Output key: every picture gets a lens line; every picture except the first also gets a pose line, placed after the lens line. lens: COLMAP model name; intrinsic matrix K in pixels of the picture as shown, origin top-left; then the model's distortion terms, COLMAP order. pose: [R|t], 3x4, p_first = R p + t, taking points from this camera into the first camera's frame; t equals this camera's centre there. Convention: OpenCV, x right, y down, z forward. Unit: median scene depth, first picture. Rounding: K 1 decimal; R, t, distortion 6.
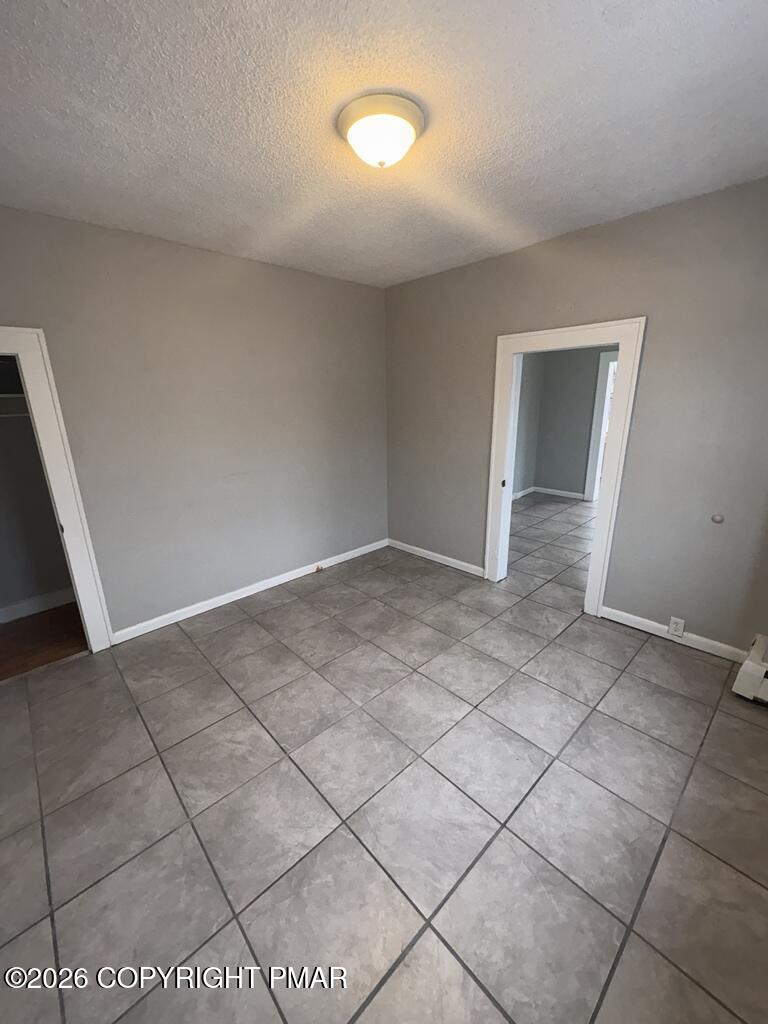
lens RADIAL K [[393.8, 0, 370.6], [0, 393.8, 521.9], [0, 0, 1]] dist [-0.001431, -0.000117]
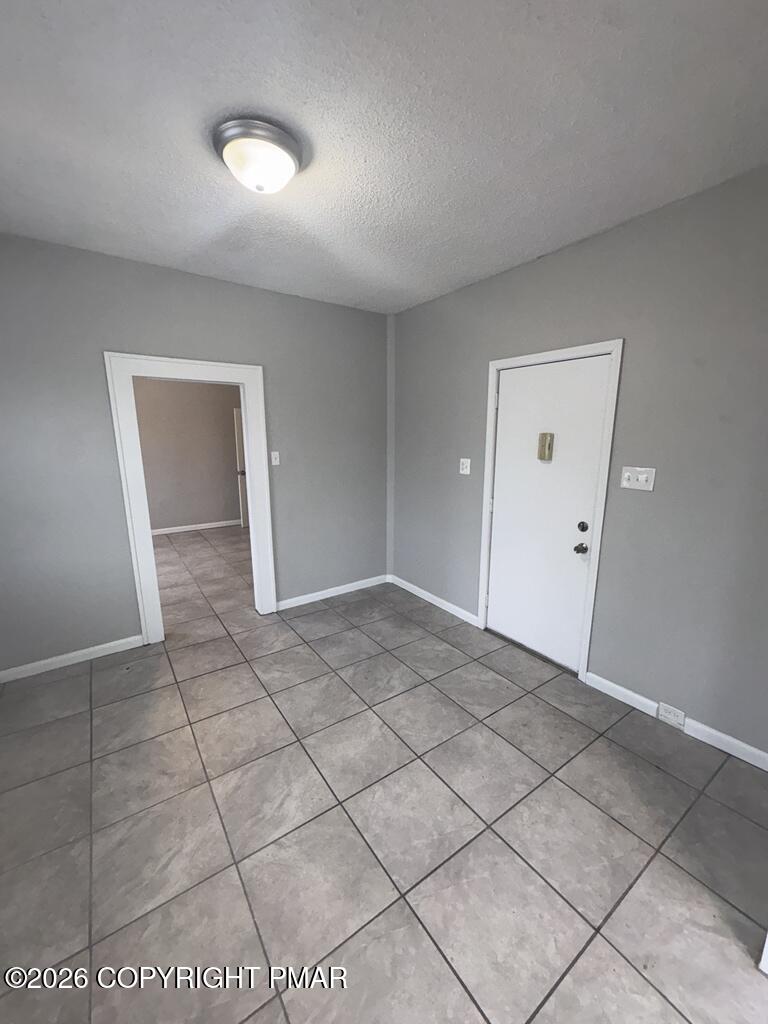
lens RADIAL K [[406.6, 0, 384.8], [0, 406.6, 510.6], [0, 0, 1]] dist [-0.000659, 0.000177]
pose [[-0.107920, 0.227817, -0.967705, 0.739937], [-0.303235, 0.919462, 0.250276, -0.257179], [0.946785, 0.320452, -0.030146, 0.771583]]
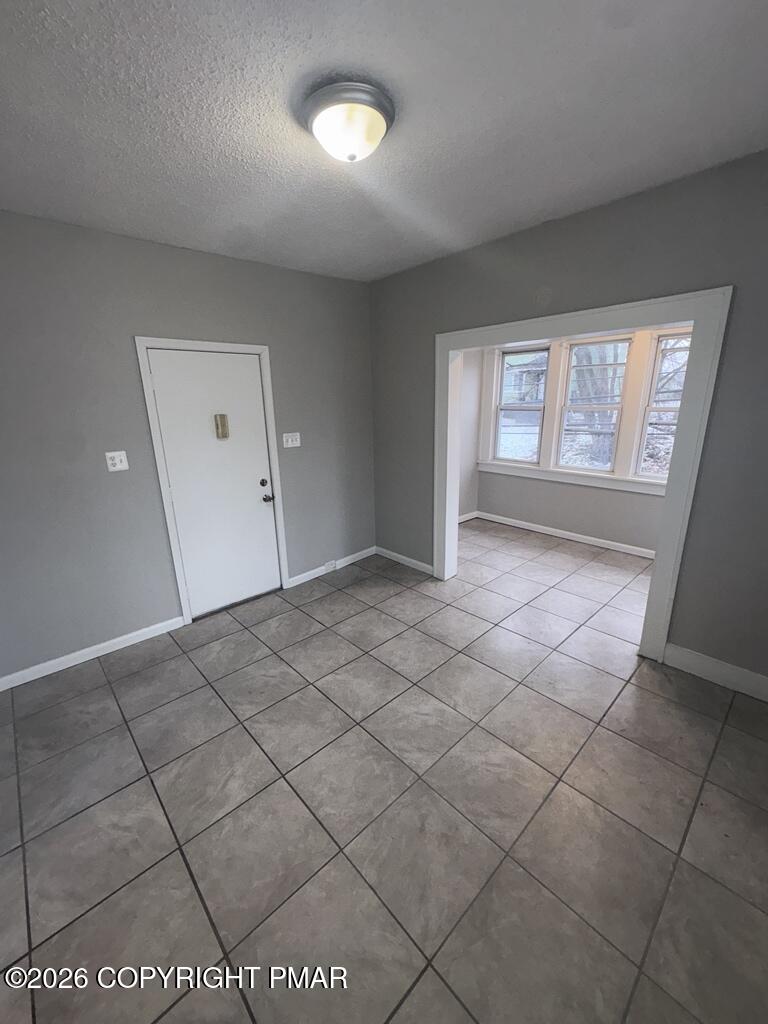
lens RADIAL K [[406.6, 0, 384.8], [0, 406.6, 510.6], [0, 0, 1]] dist [-0.000659, 0.000177]
pose [[0.999344, 0.004390, 0.035954, 0.458091], [-0.002783, 0.998999, -0.044637, -0.133040], [-0.036114, 0.044507, 0.998356, 0.382086]]
